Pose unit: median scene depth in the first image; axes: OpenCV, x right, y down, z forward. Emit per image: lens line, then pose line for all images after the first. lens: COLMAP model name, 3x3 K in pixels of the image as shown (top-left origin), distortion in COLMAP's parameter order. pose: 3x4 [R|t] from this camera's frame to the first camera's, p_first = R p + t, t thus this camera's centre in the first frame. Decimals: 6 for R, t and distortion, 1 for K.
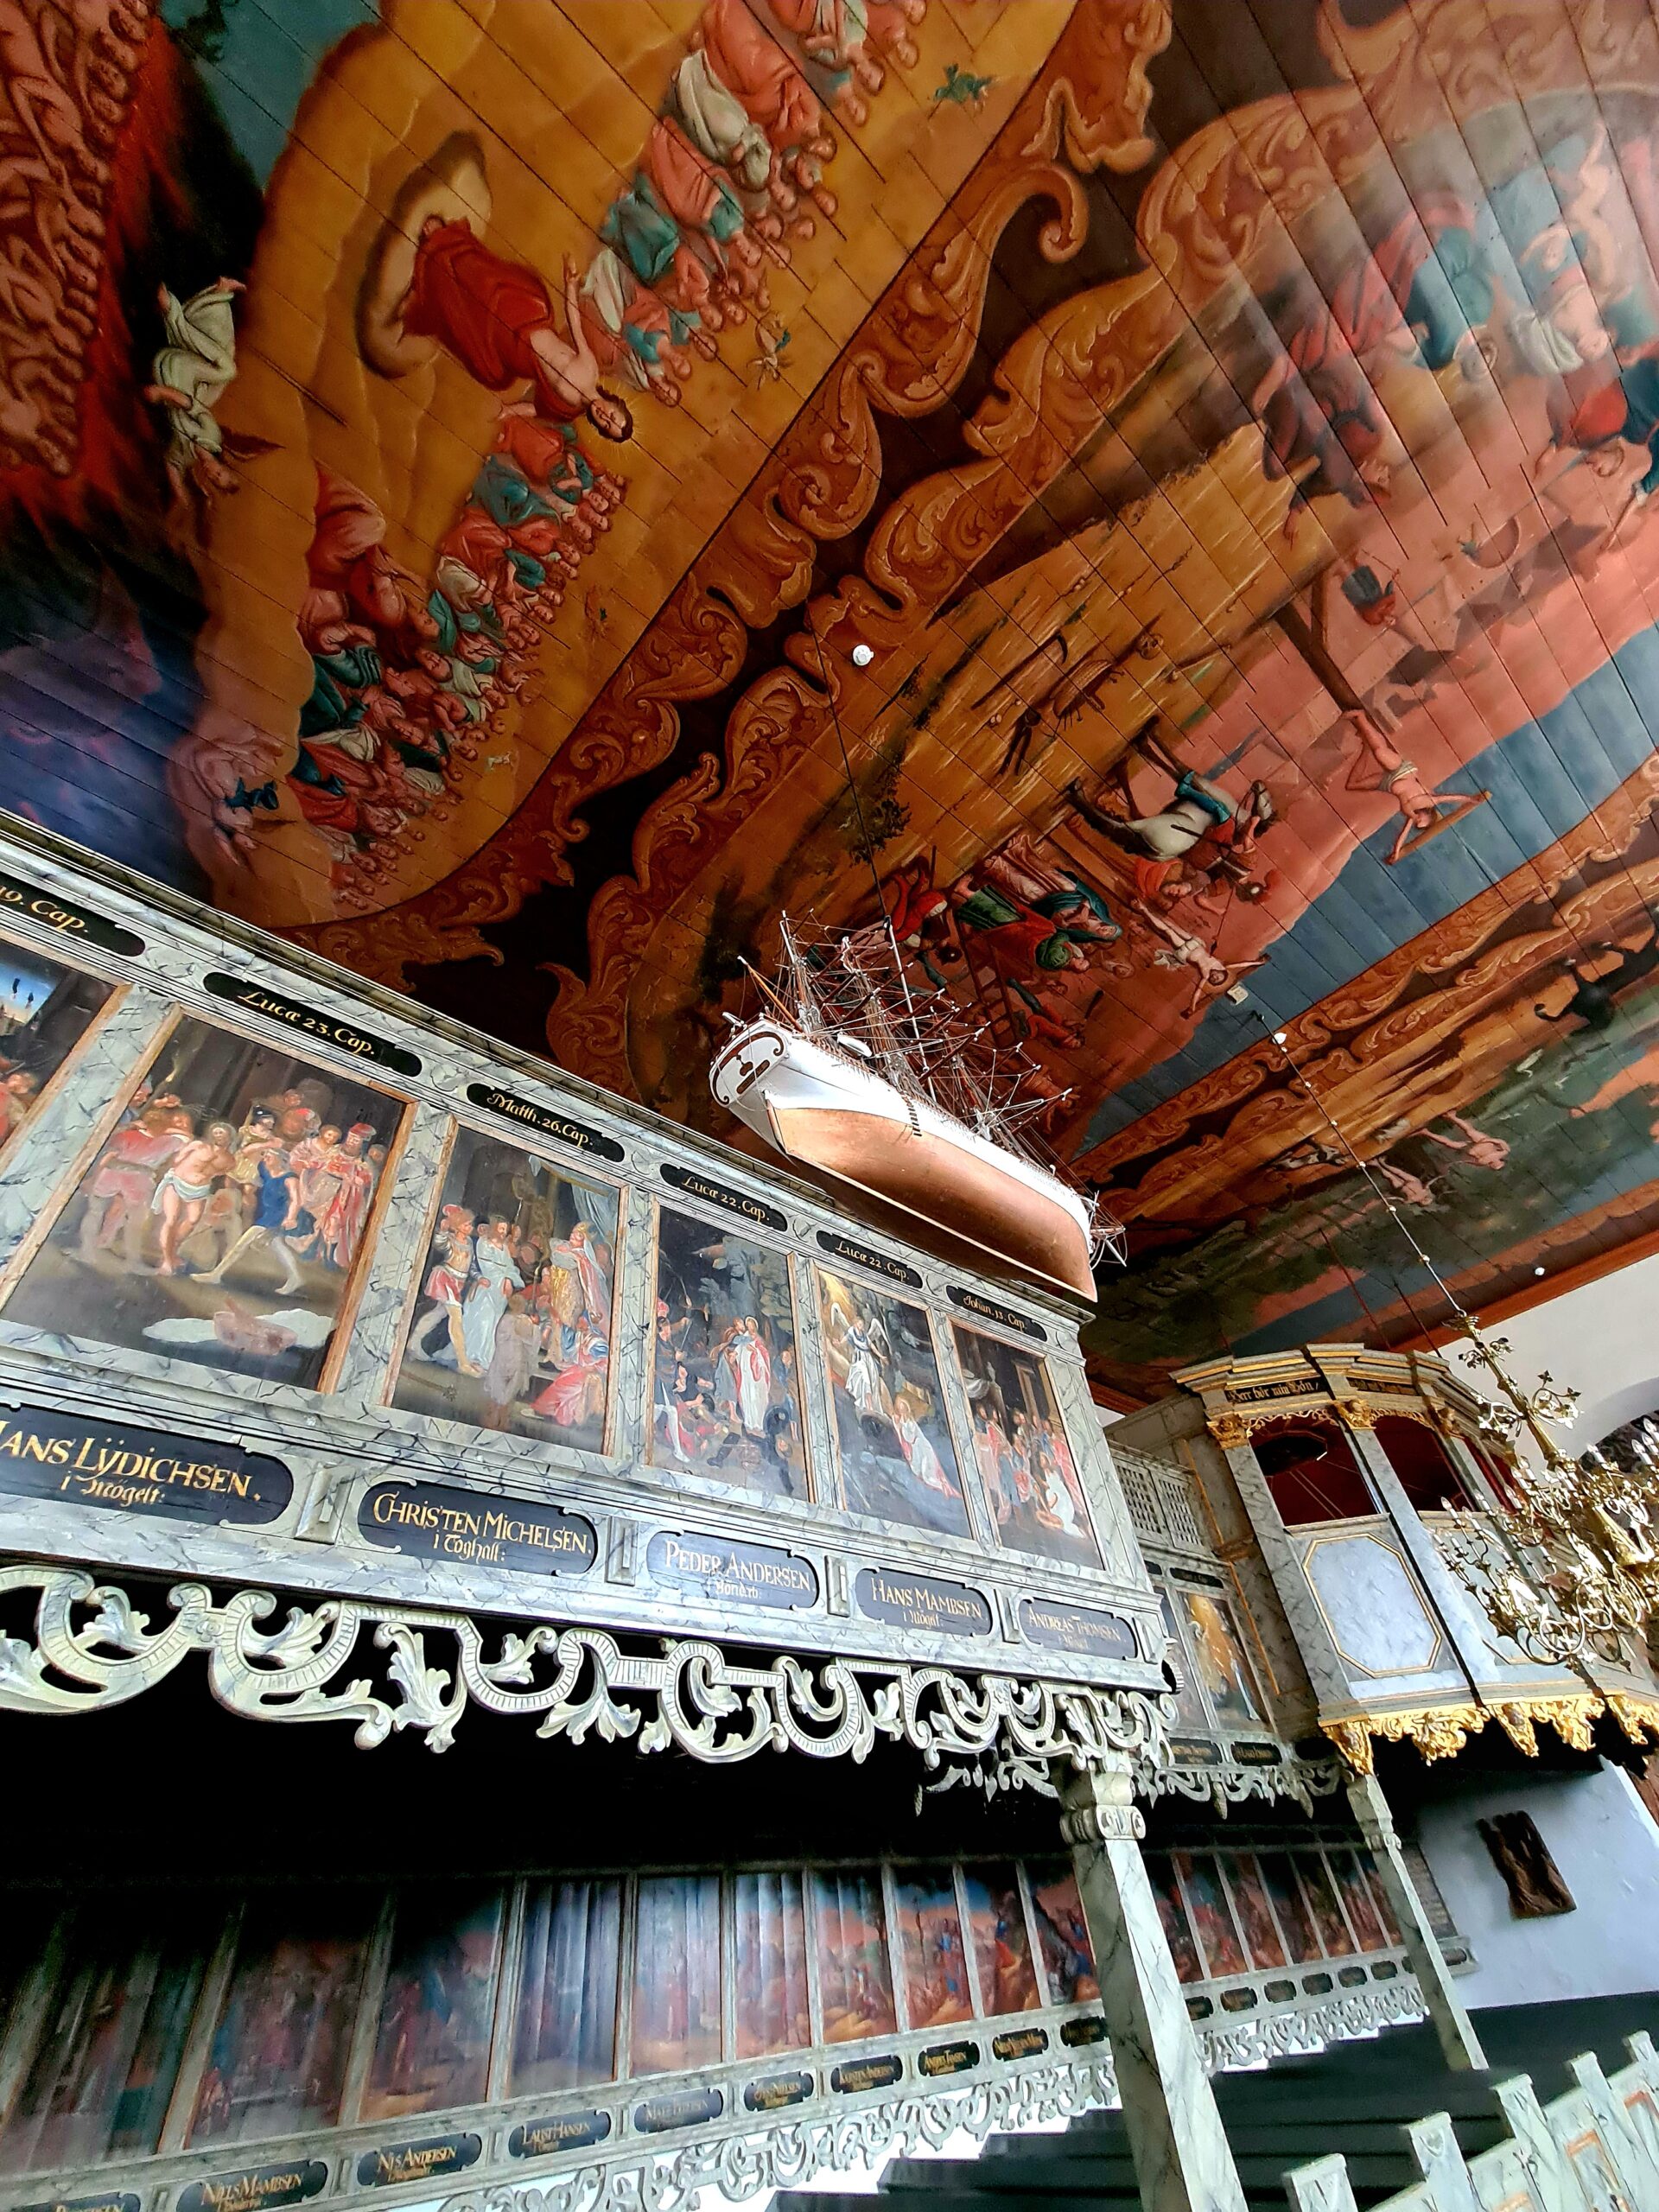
lens RADIAL K [[909.9, 0, 827.6], [0, 909.9, 1102.4], [0, 0, 1]] dist [-0.001573, -0.000438]
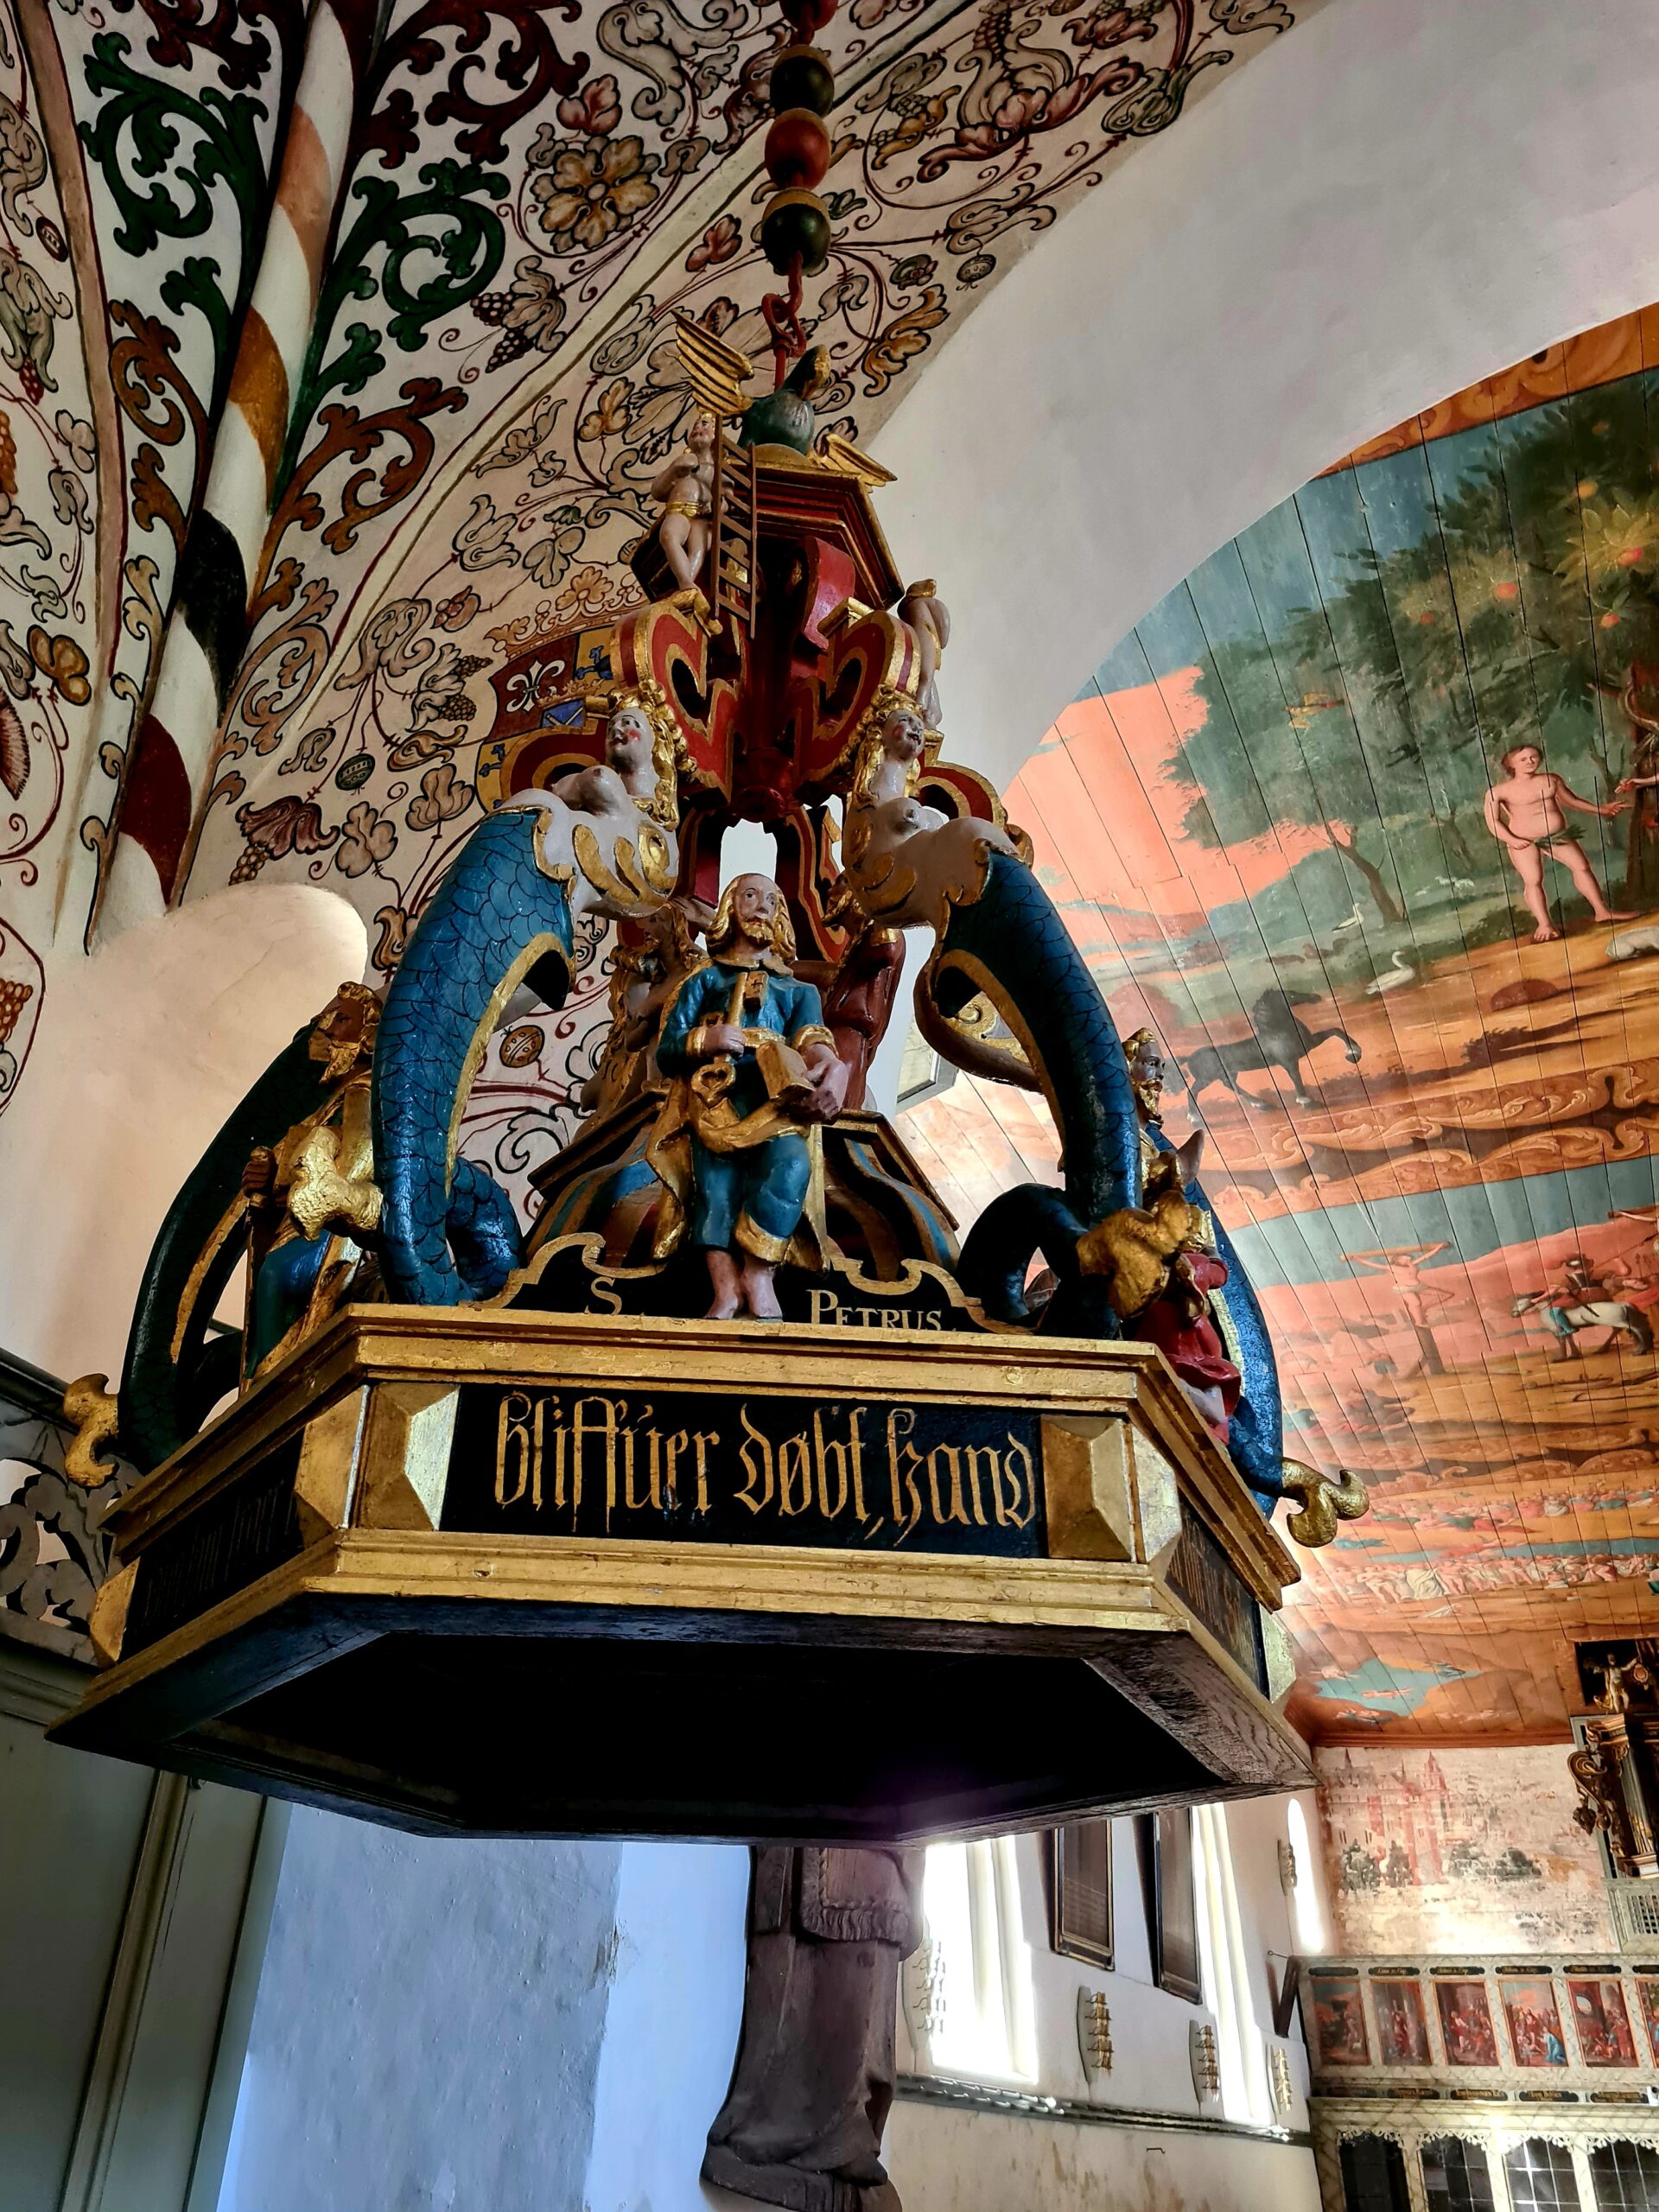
lens RADIAL K [[1650.0, 0, 806.4], [0, 1650.0, 1124.6], [0, 0, 1]] dist [0.069336, -0.056922]
pose [[-0.911448, -0.152761, -0.382004, 1.745516], [0.329687, 0.284236, -0.900287, 0.956674], [0.246108, -0.946506, -0.208703, 1.198567]]
